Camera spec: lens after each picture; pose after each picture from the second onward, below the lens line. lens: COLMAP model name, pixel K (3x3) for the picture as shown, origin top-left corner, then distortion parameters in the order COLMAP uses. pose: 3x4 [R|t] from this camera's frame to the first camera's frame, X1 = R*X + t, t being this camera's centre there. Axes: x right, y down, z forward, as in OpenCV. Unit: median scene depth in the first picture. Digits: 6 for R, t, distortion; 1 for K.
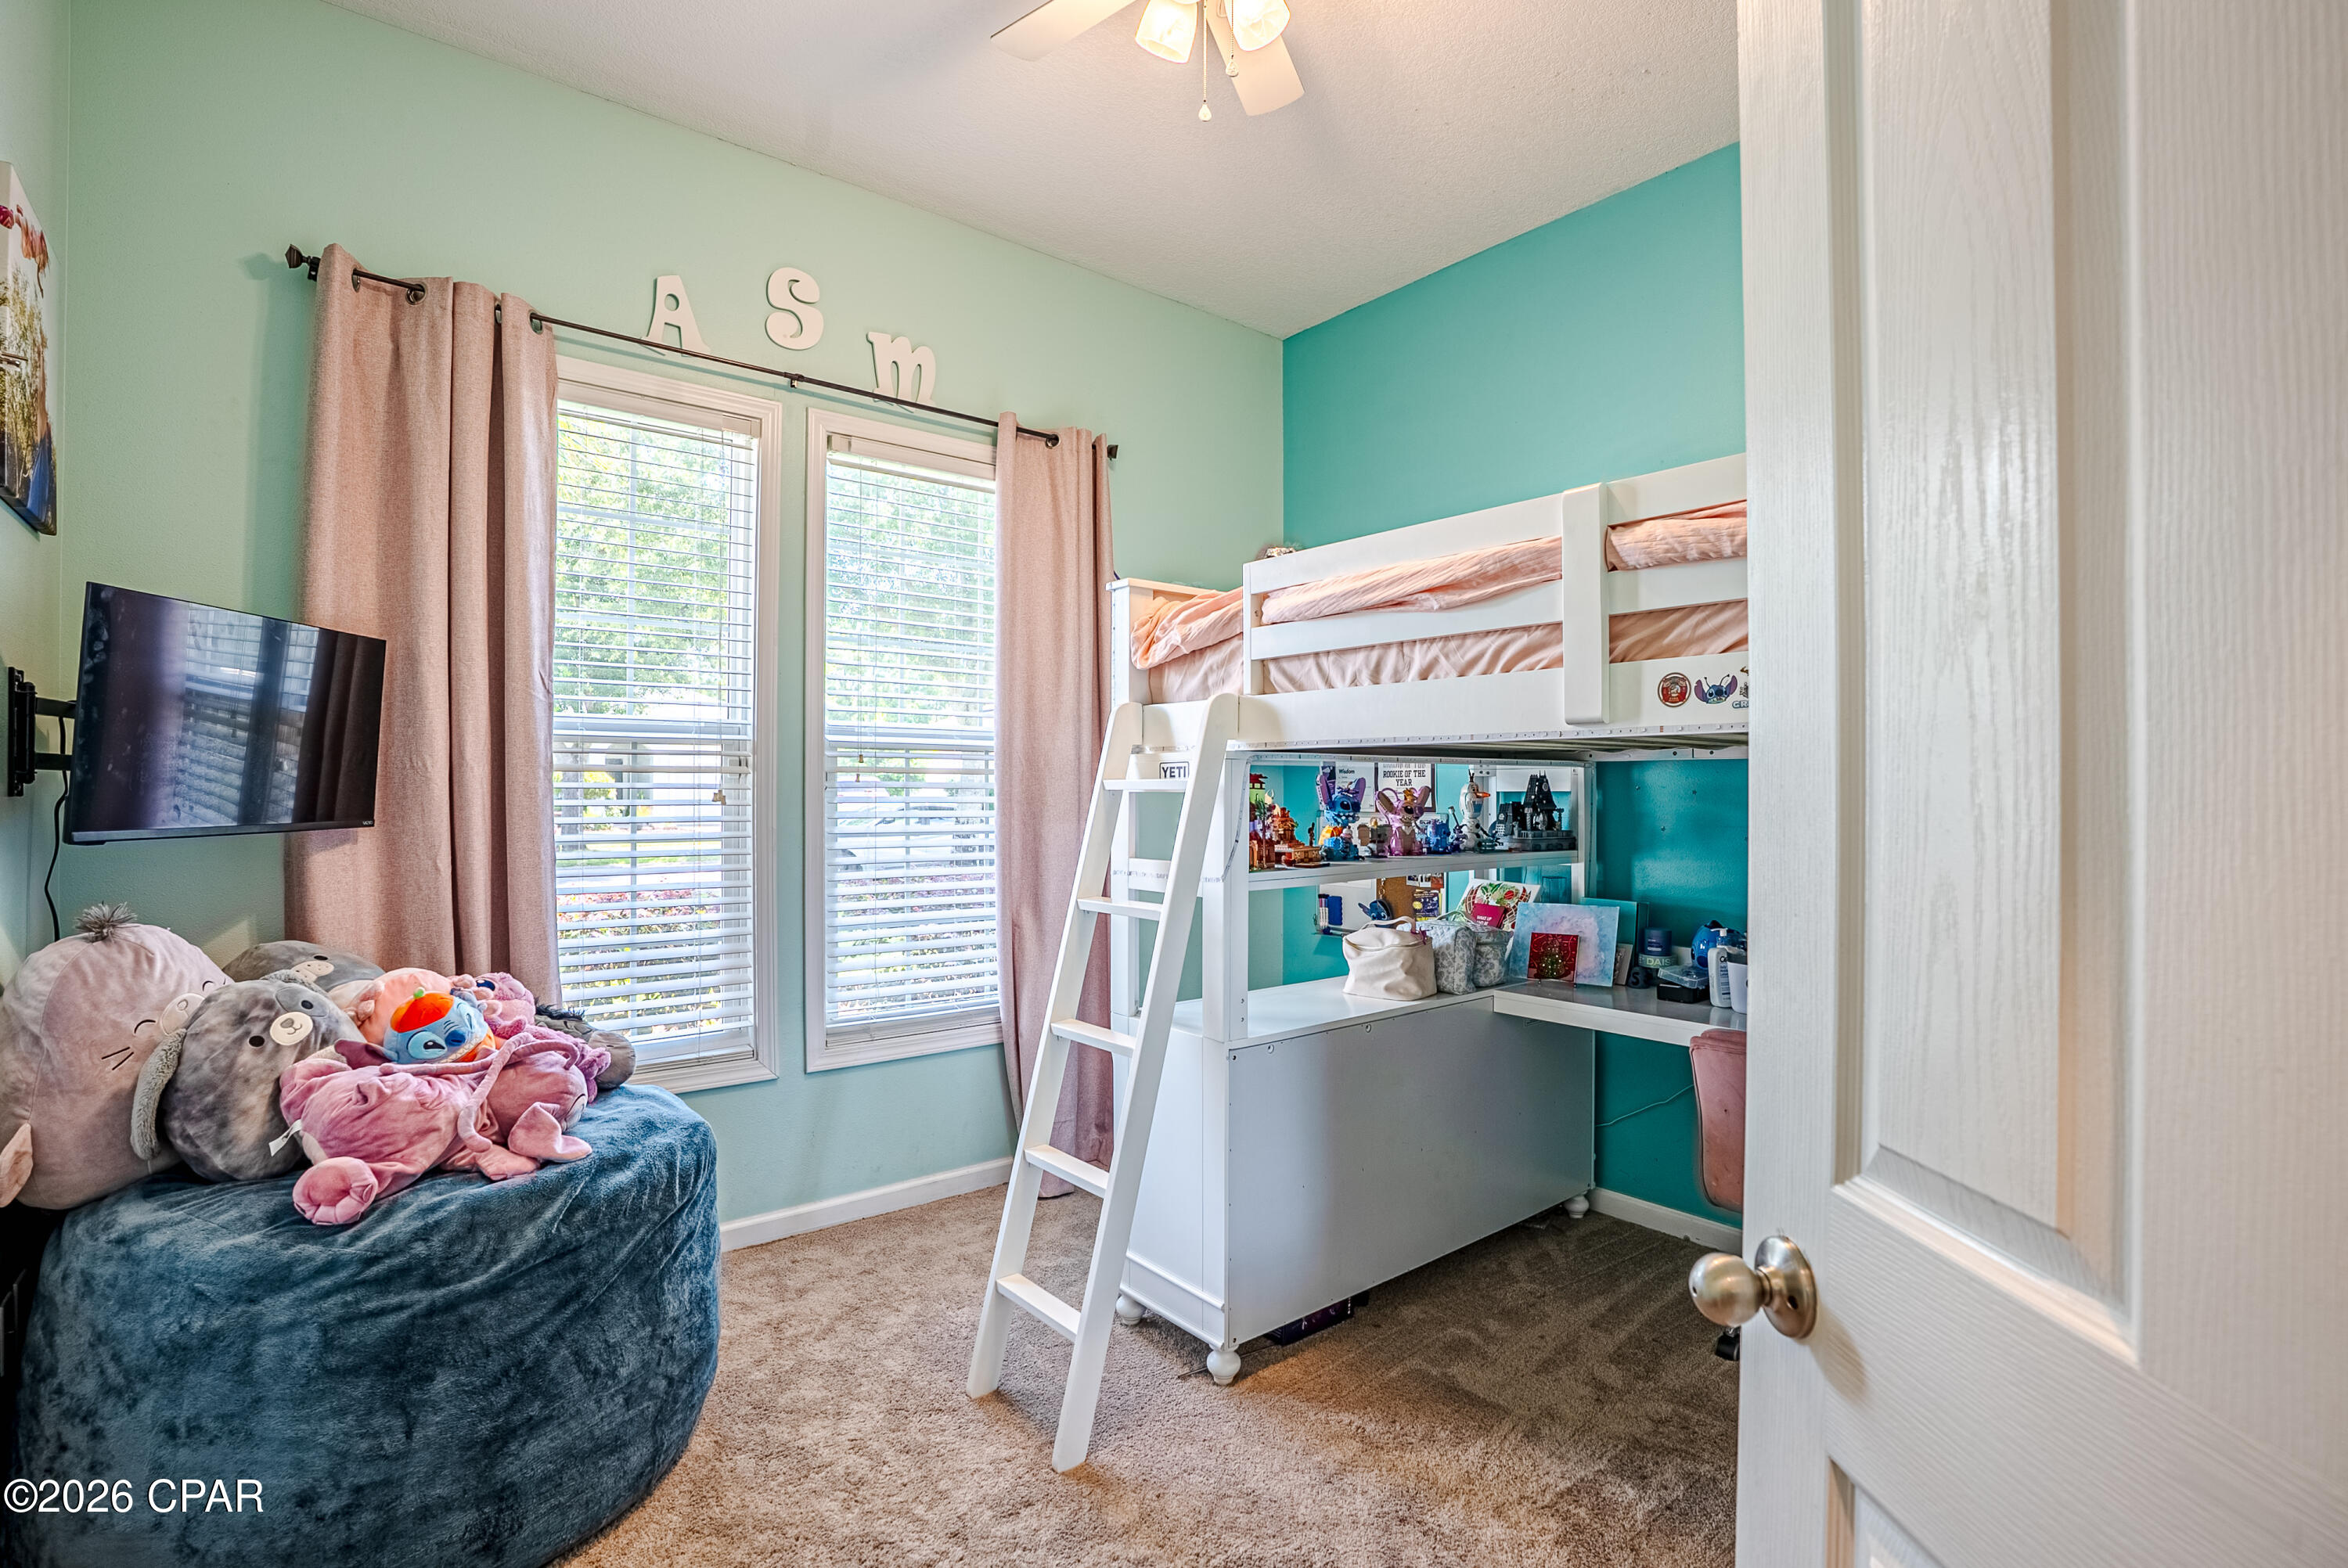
lens RADIAL K [[1097.6, 0, 1180.3], [0, 1097.6, 778.9], [0, 0, 1]] dist [-0.051774, 0.016920]
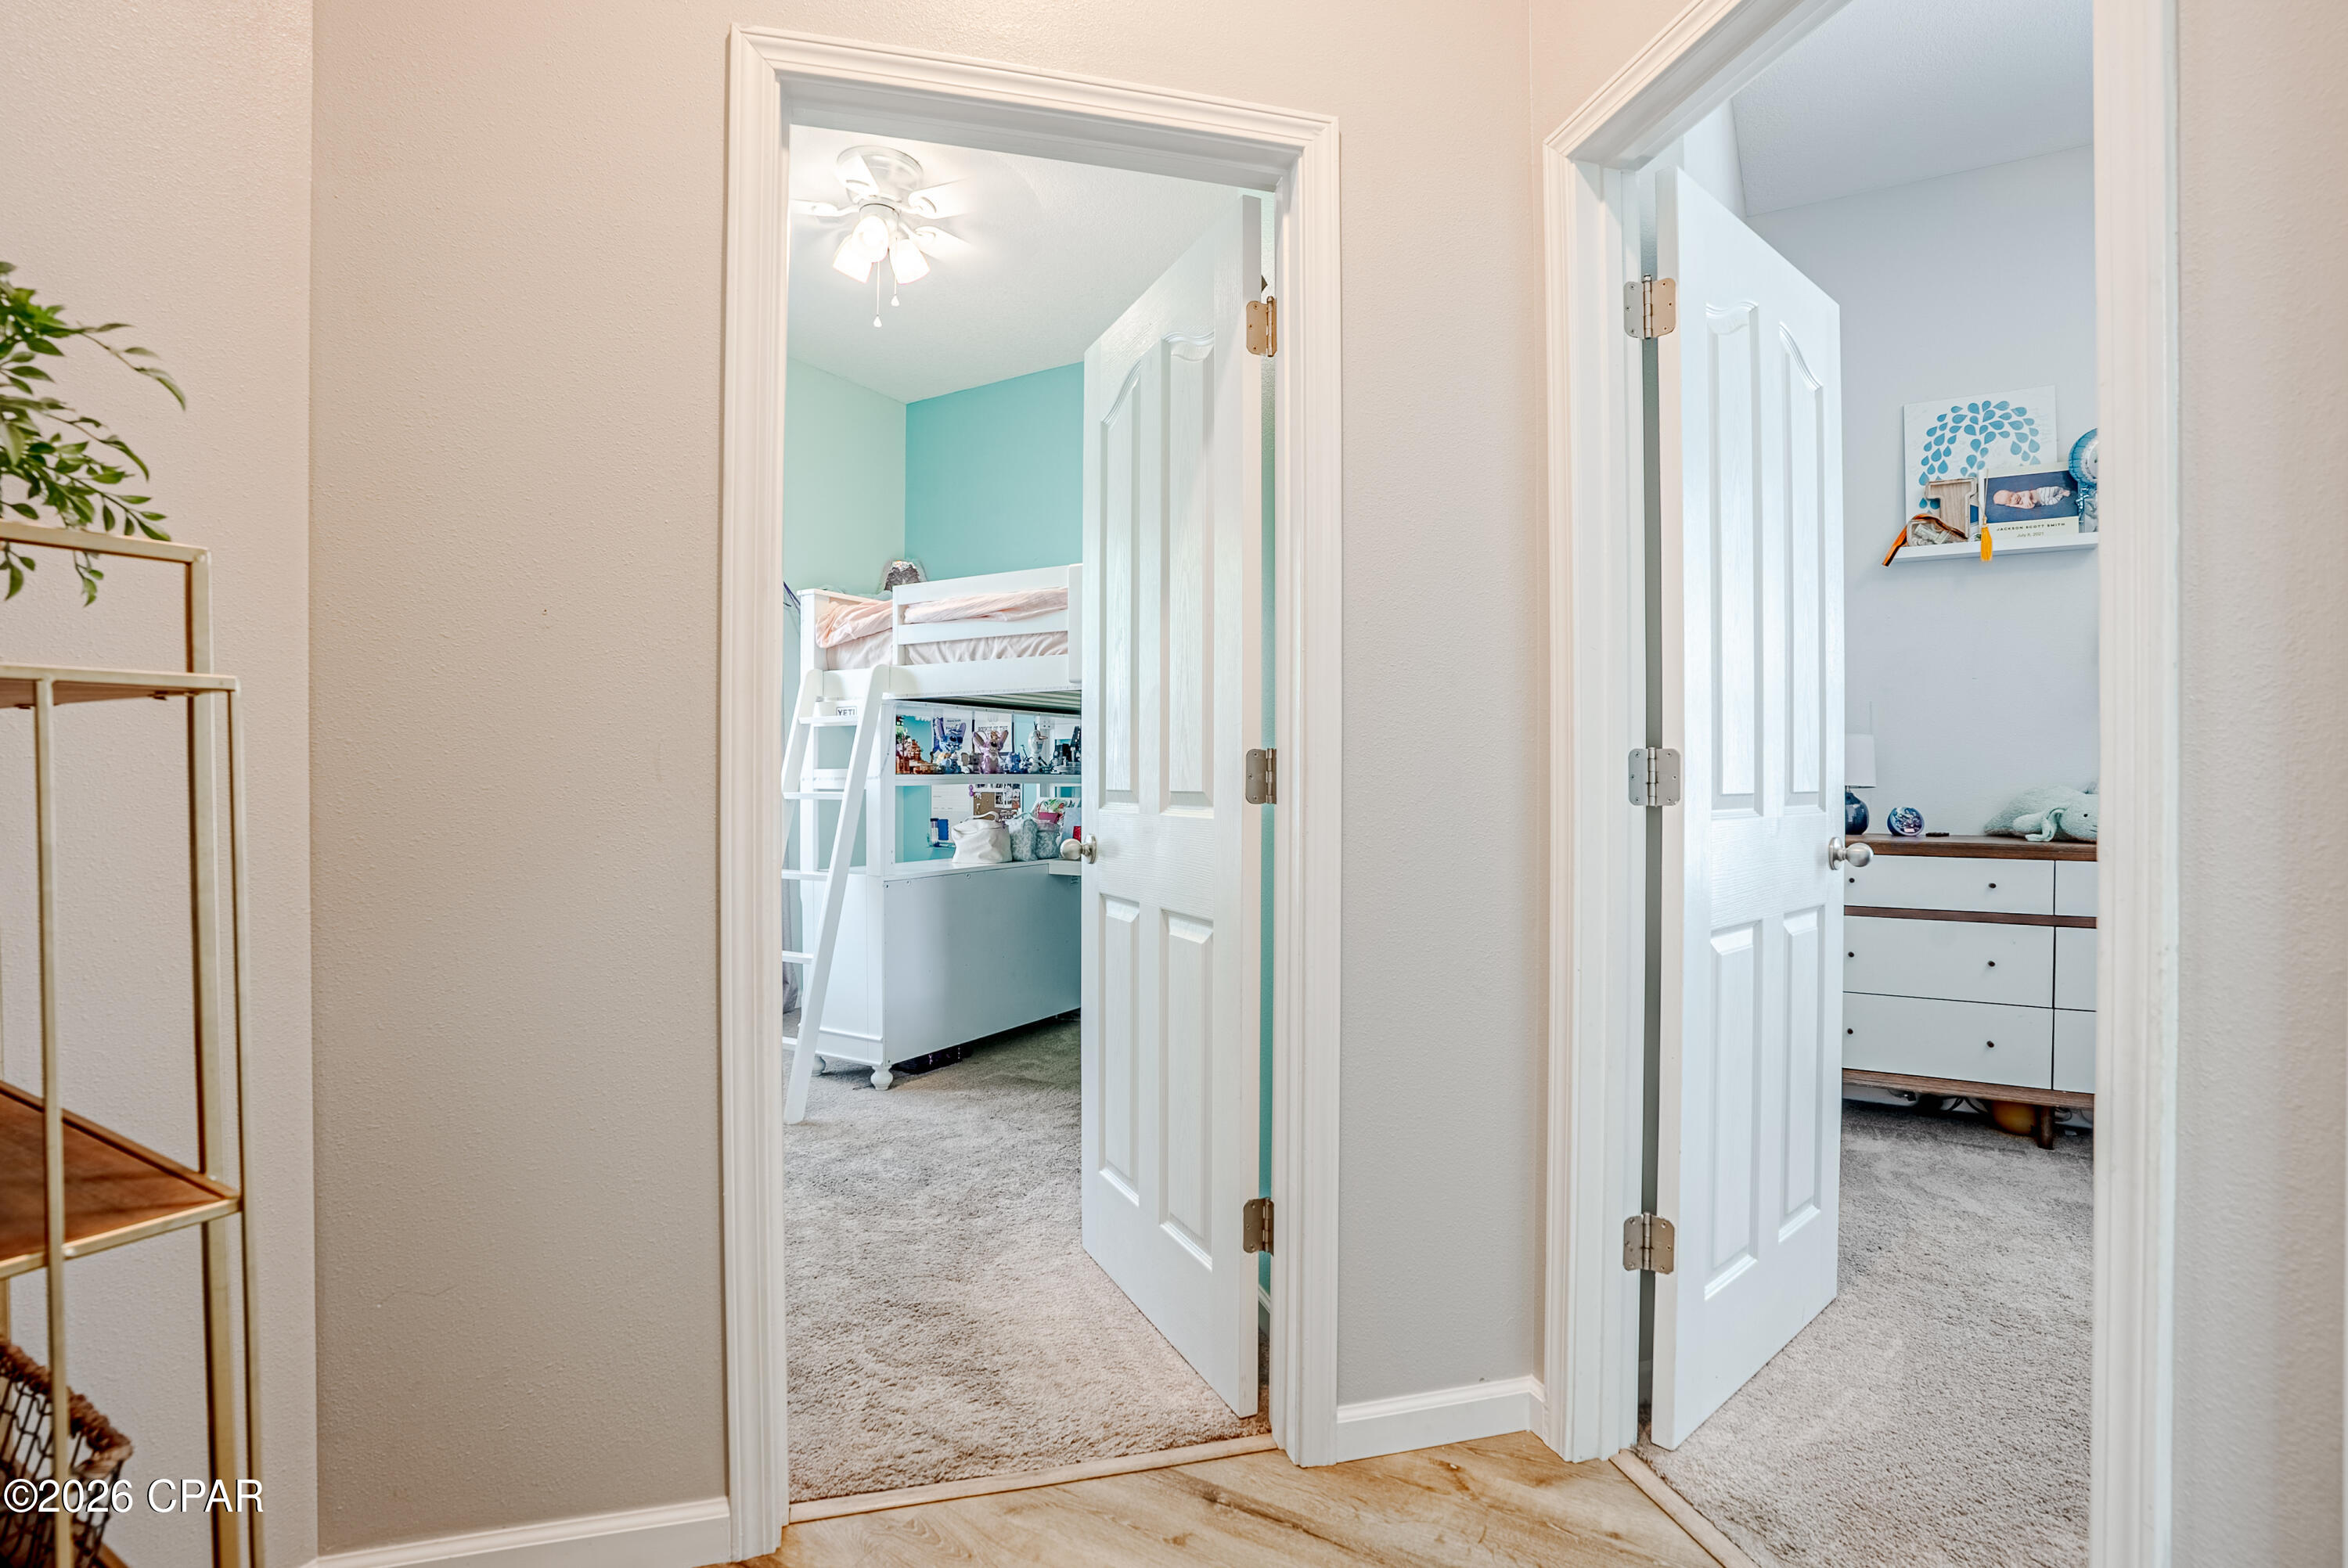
lens RADIAL K [[1097.6, 0, 1186.7], [0, 1097.6, 778.2], [0, 0, 1]] dist [-0.051774, 0.016920]
pose [[0.932476, -0.004915, 0.361199, -0.113058], [0.000636, 0.999928, 0.011967, 0.066744], [-0.361232, -0.010929, 0.932412, -0.630634]]
